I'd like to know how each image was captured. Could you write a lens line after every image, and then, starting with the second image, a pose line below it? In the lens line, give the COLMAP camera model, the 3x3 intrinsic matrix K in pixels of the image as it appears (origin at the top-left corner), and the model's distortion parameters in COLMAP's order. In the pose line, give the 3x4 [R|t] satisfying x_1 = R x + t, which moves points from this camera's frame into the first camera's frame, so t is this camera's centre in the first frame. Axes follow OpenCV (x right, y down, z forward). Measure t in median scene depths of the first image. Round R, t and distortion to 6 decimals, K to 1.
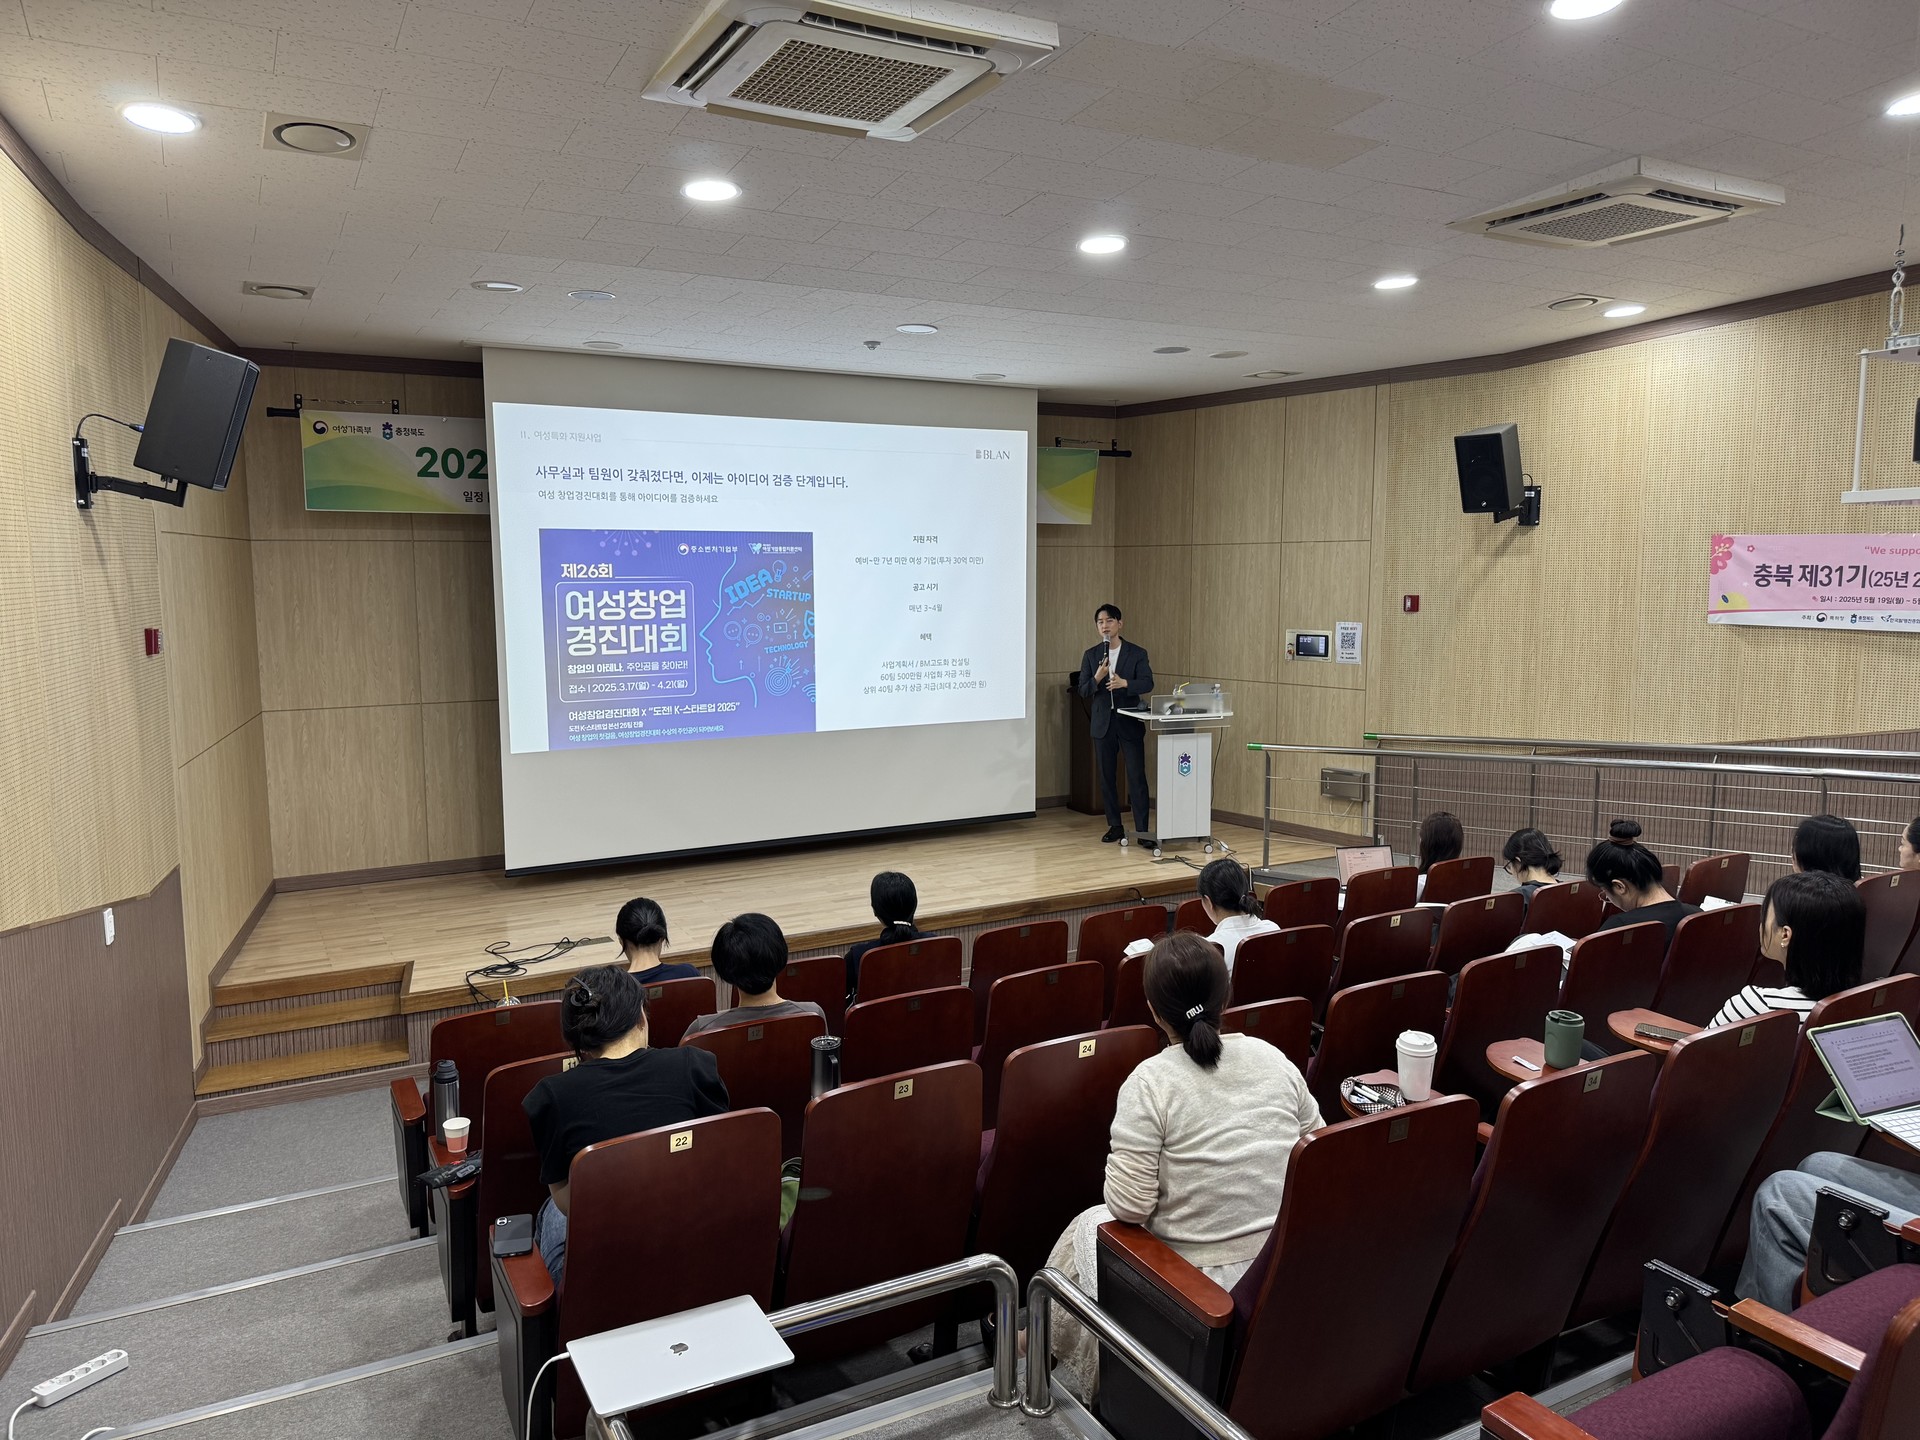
lens RADIAL K [[1334.8, 0, 965.2], [0, 1334.8, 716.5], [0, 0, 1]] dist [0.053422, -0.017579]
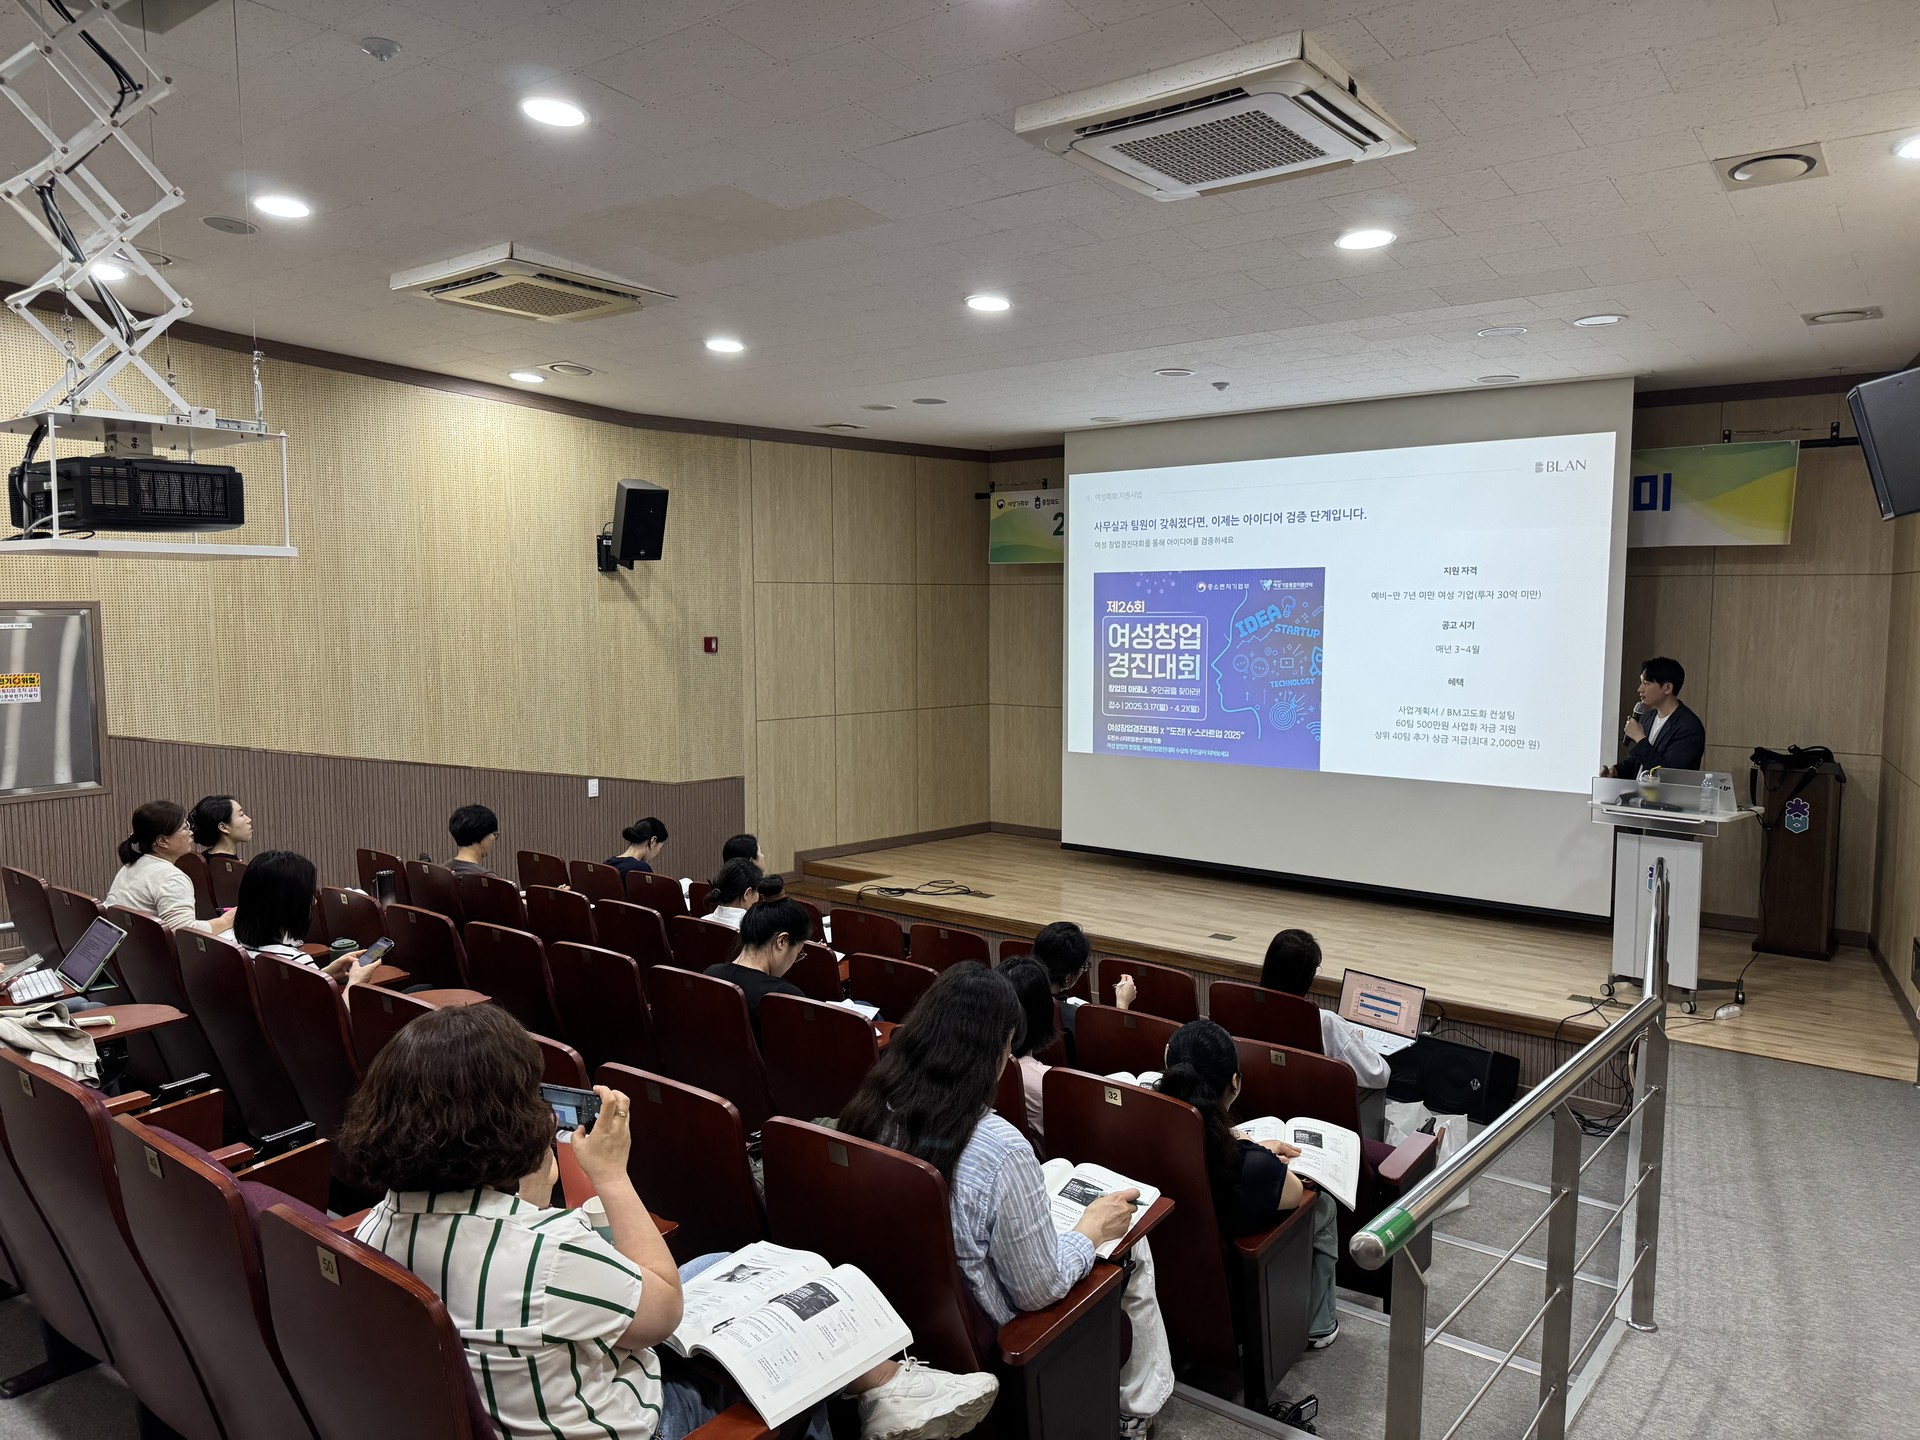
lens RADIAL K [[1334.8, 0, 959.3], [0, 1334.8, 720.5], [0, 0, 1]] dist [0.053422, -0.017579]
pose [[0.376918, 0.086112, -0.922235, 0.737579], [-0.100692, 0.993578, 0.051621, -0.052744], [0.920757, 0.073405, 0.383168, 0.403796]]
